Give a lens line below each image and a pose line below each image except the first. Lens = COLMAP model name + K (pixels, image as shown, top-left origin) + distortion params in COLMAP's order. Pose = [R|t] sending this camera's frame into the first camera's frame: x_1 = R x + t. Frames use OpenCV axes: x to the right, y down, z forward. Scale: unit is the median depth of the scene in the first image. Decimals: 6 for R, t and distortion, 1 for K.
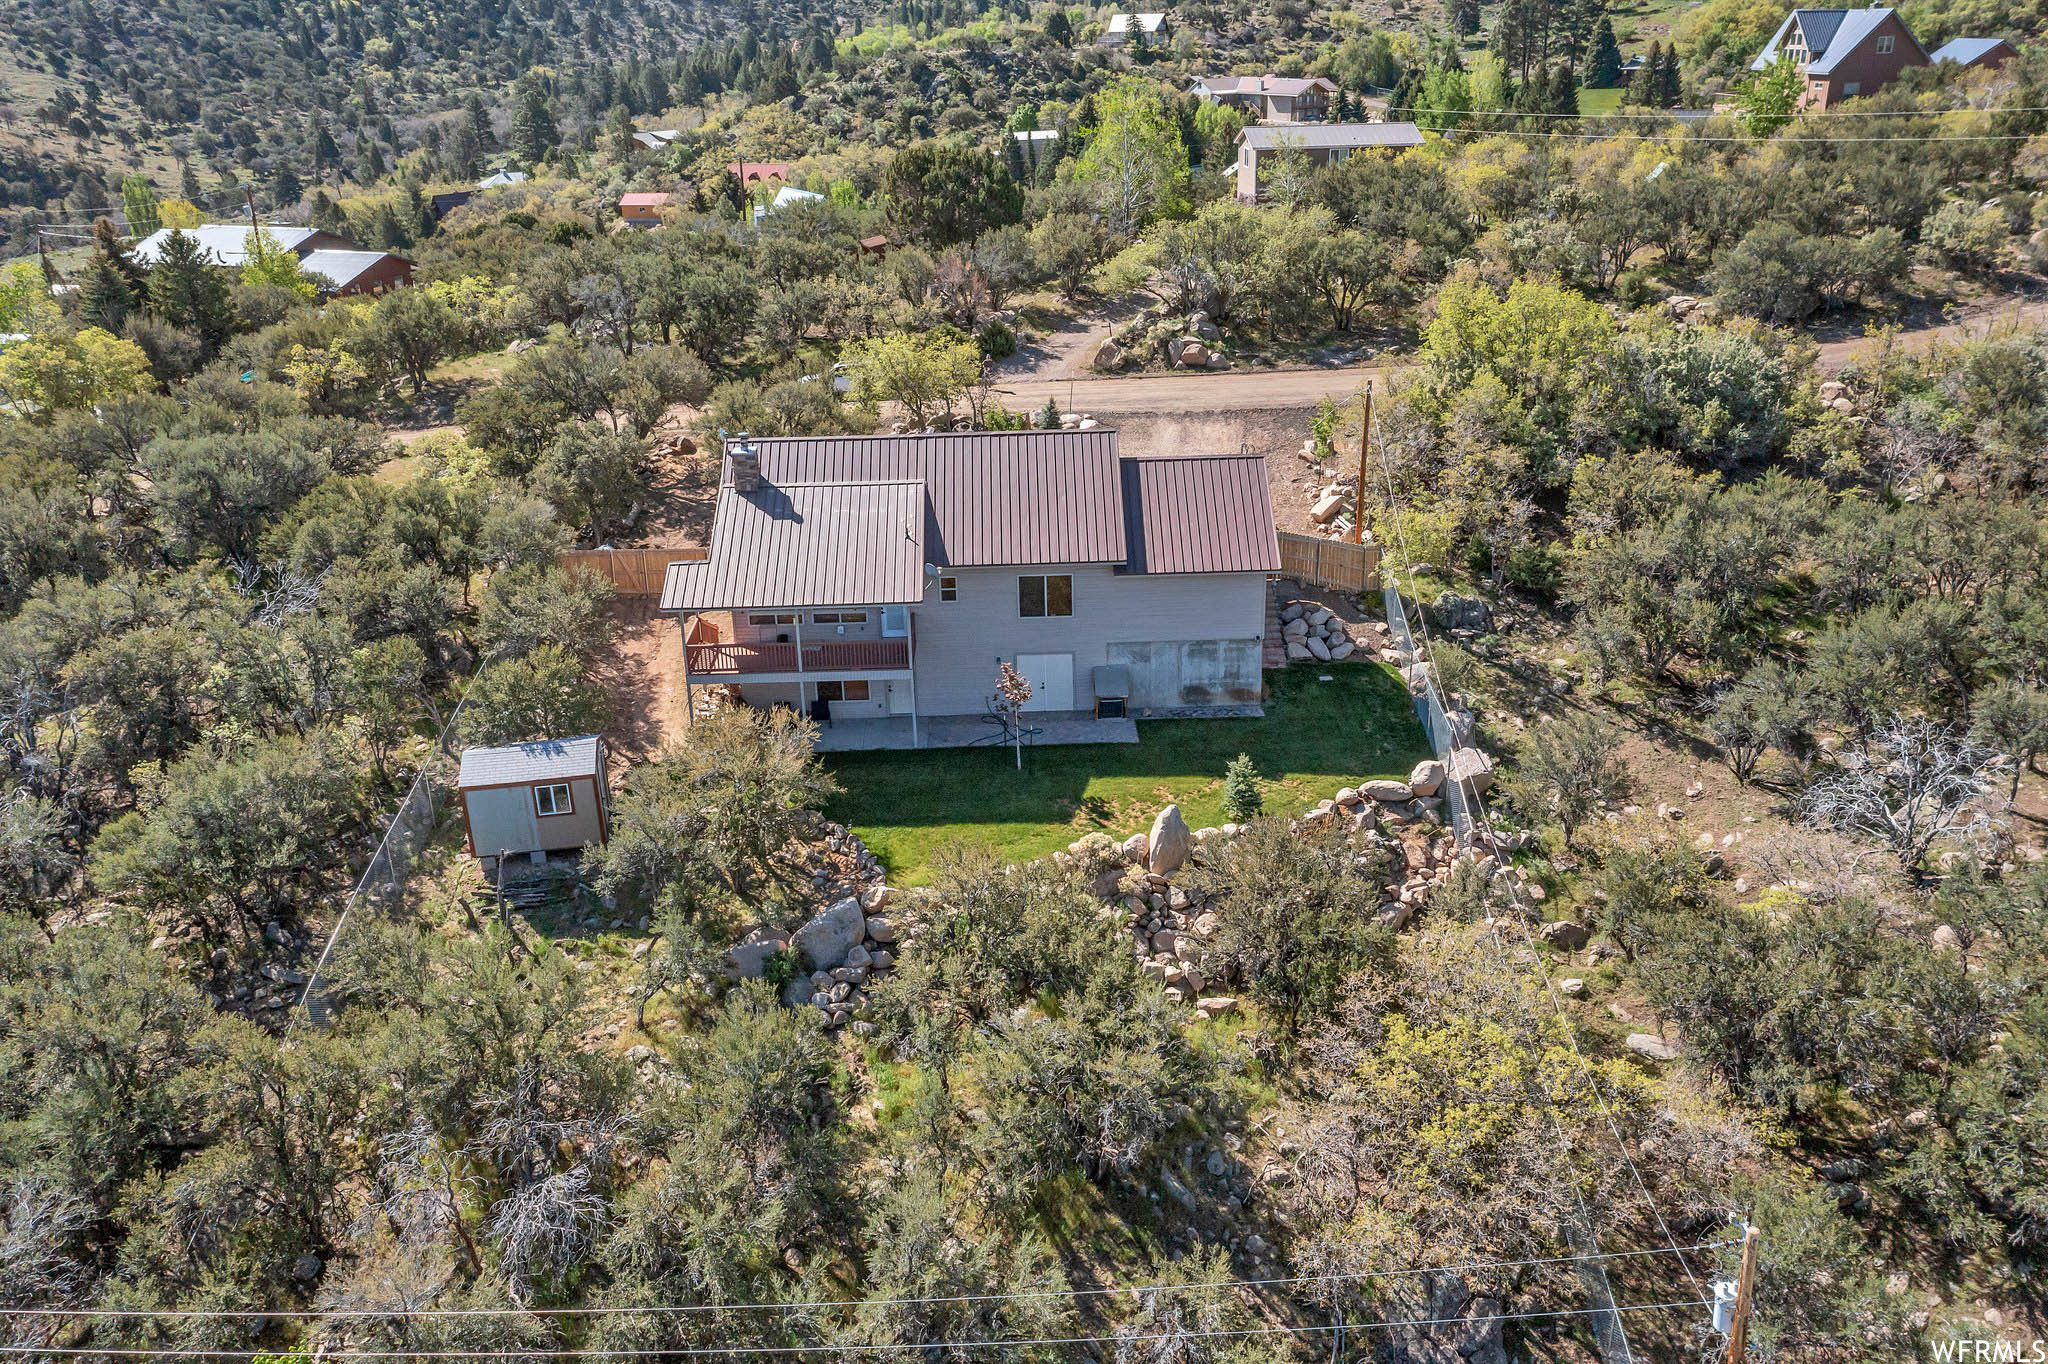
lens RADIAL K [[1633.1, 0, 1016.5], [0, 1633.1, 687.9], [0, 0, 1]] dist [-0.009768, 0.011486]
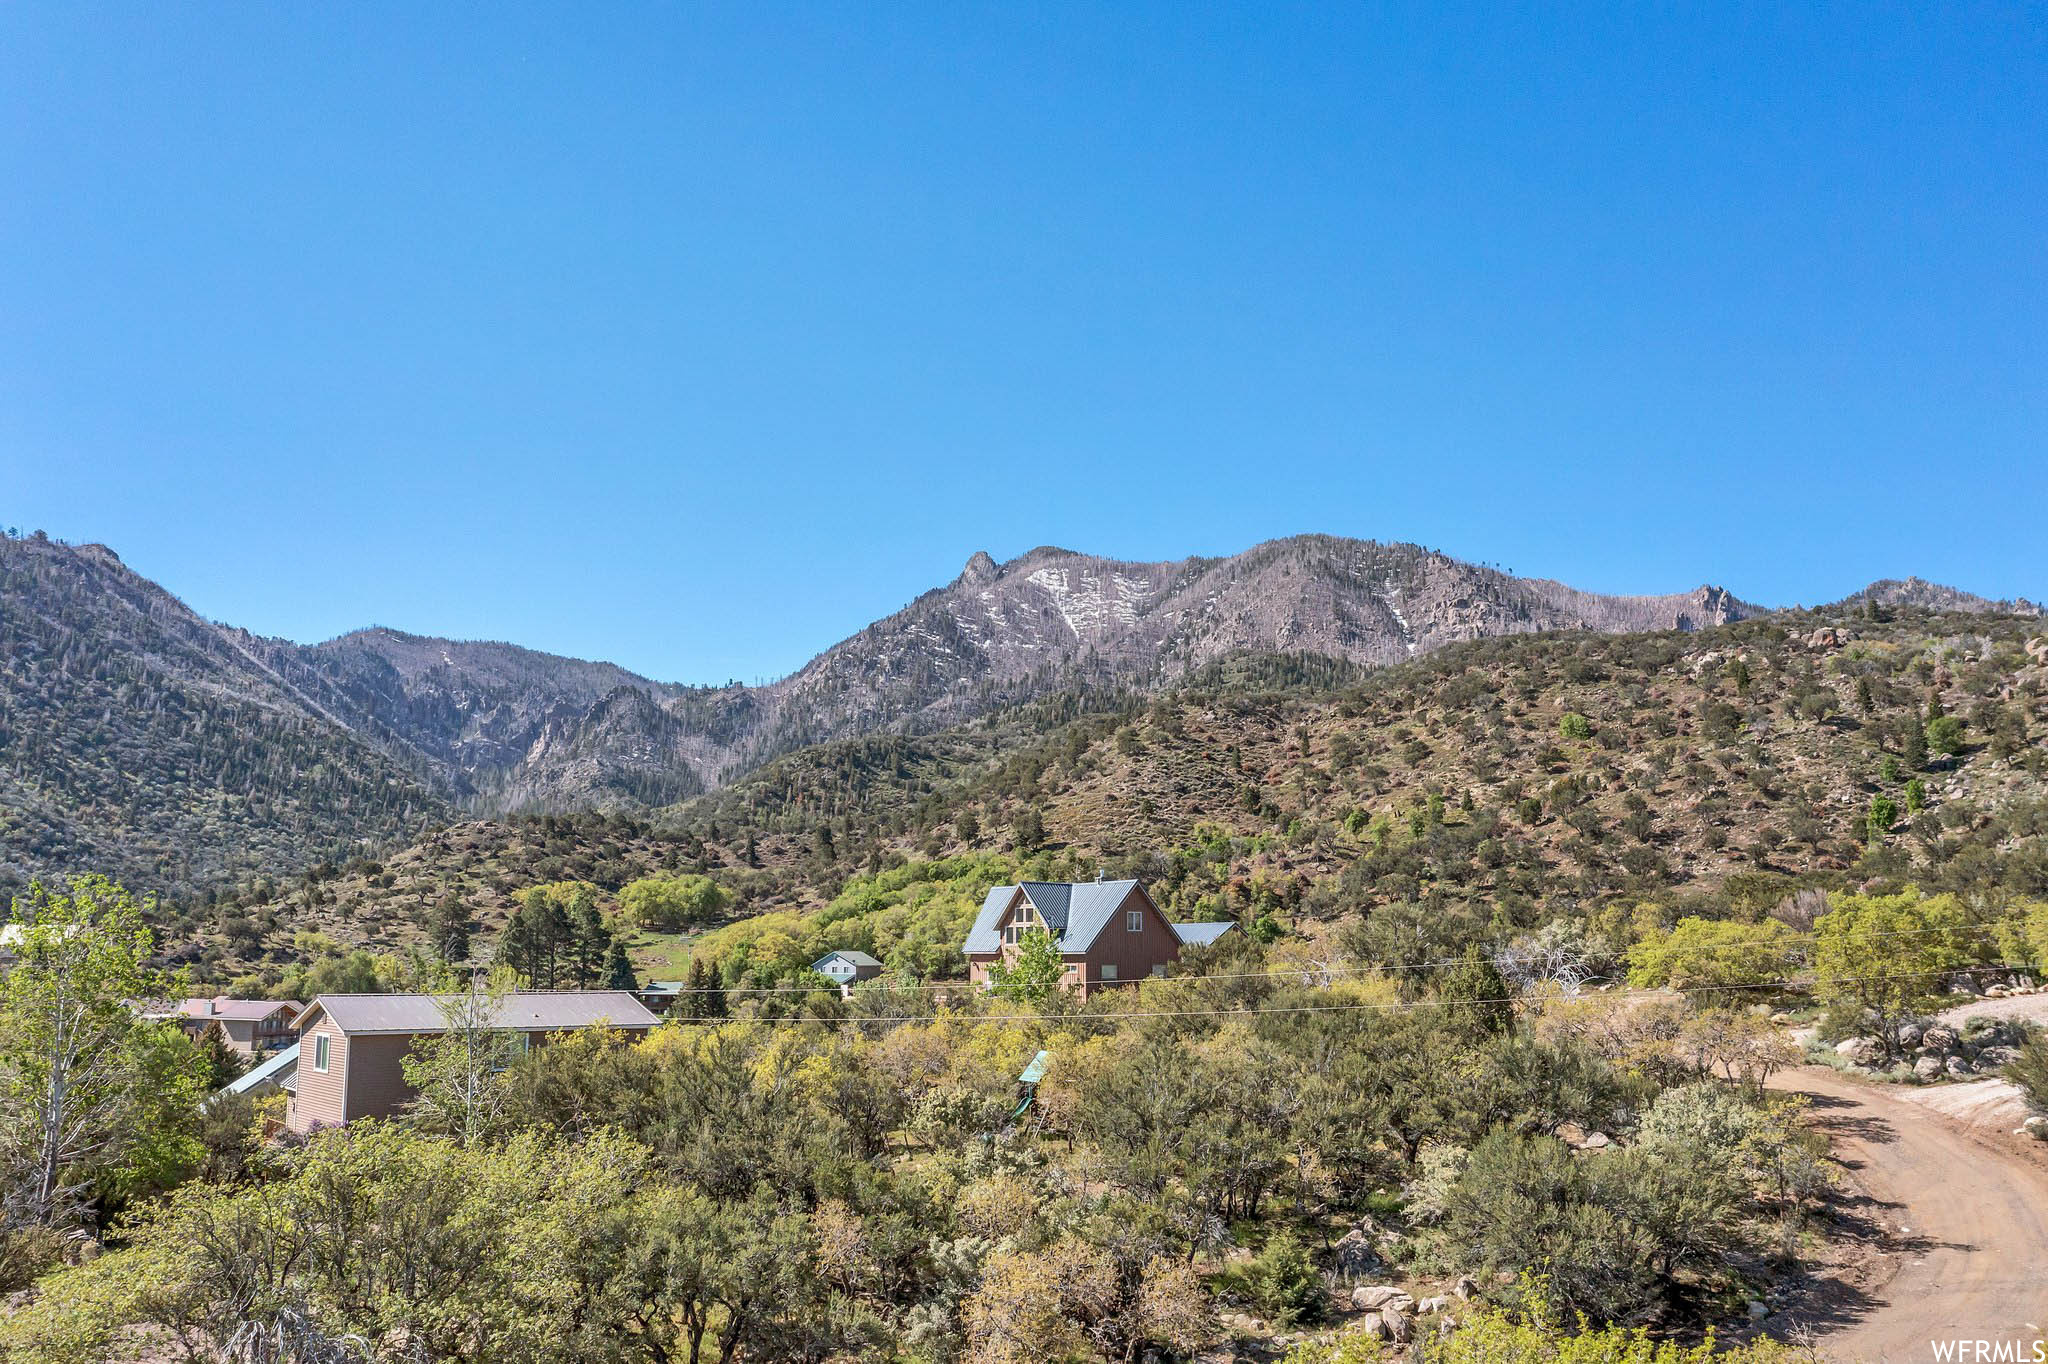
lens RADIAL K [[1633.1, 0, 1013.6], [0, 1633.1, 662.6], [0, 0, 1]] dist [-0.009768, 0.011486]
pose [[0.820284, 0.128680, 0.557294, 0.020306], [0.196461, 0.851689, -0.485828, -0.248969], [-0.537157, 0.508004, 0.673346, 0.864412]]
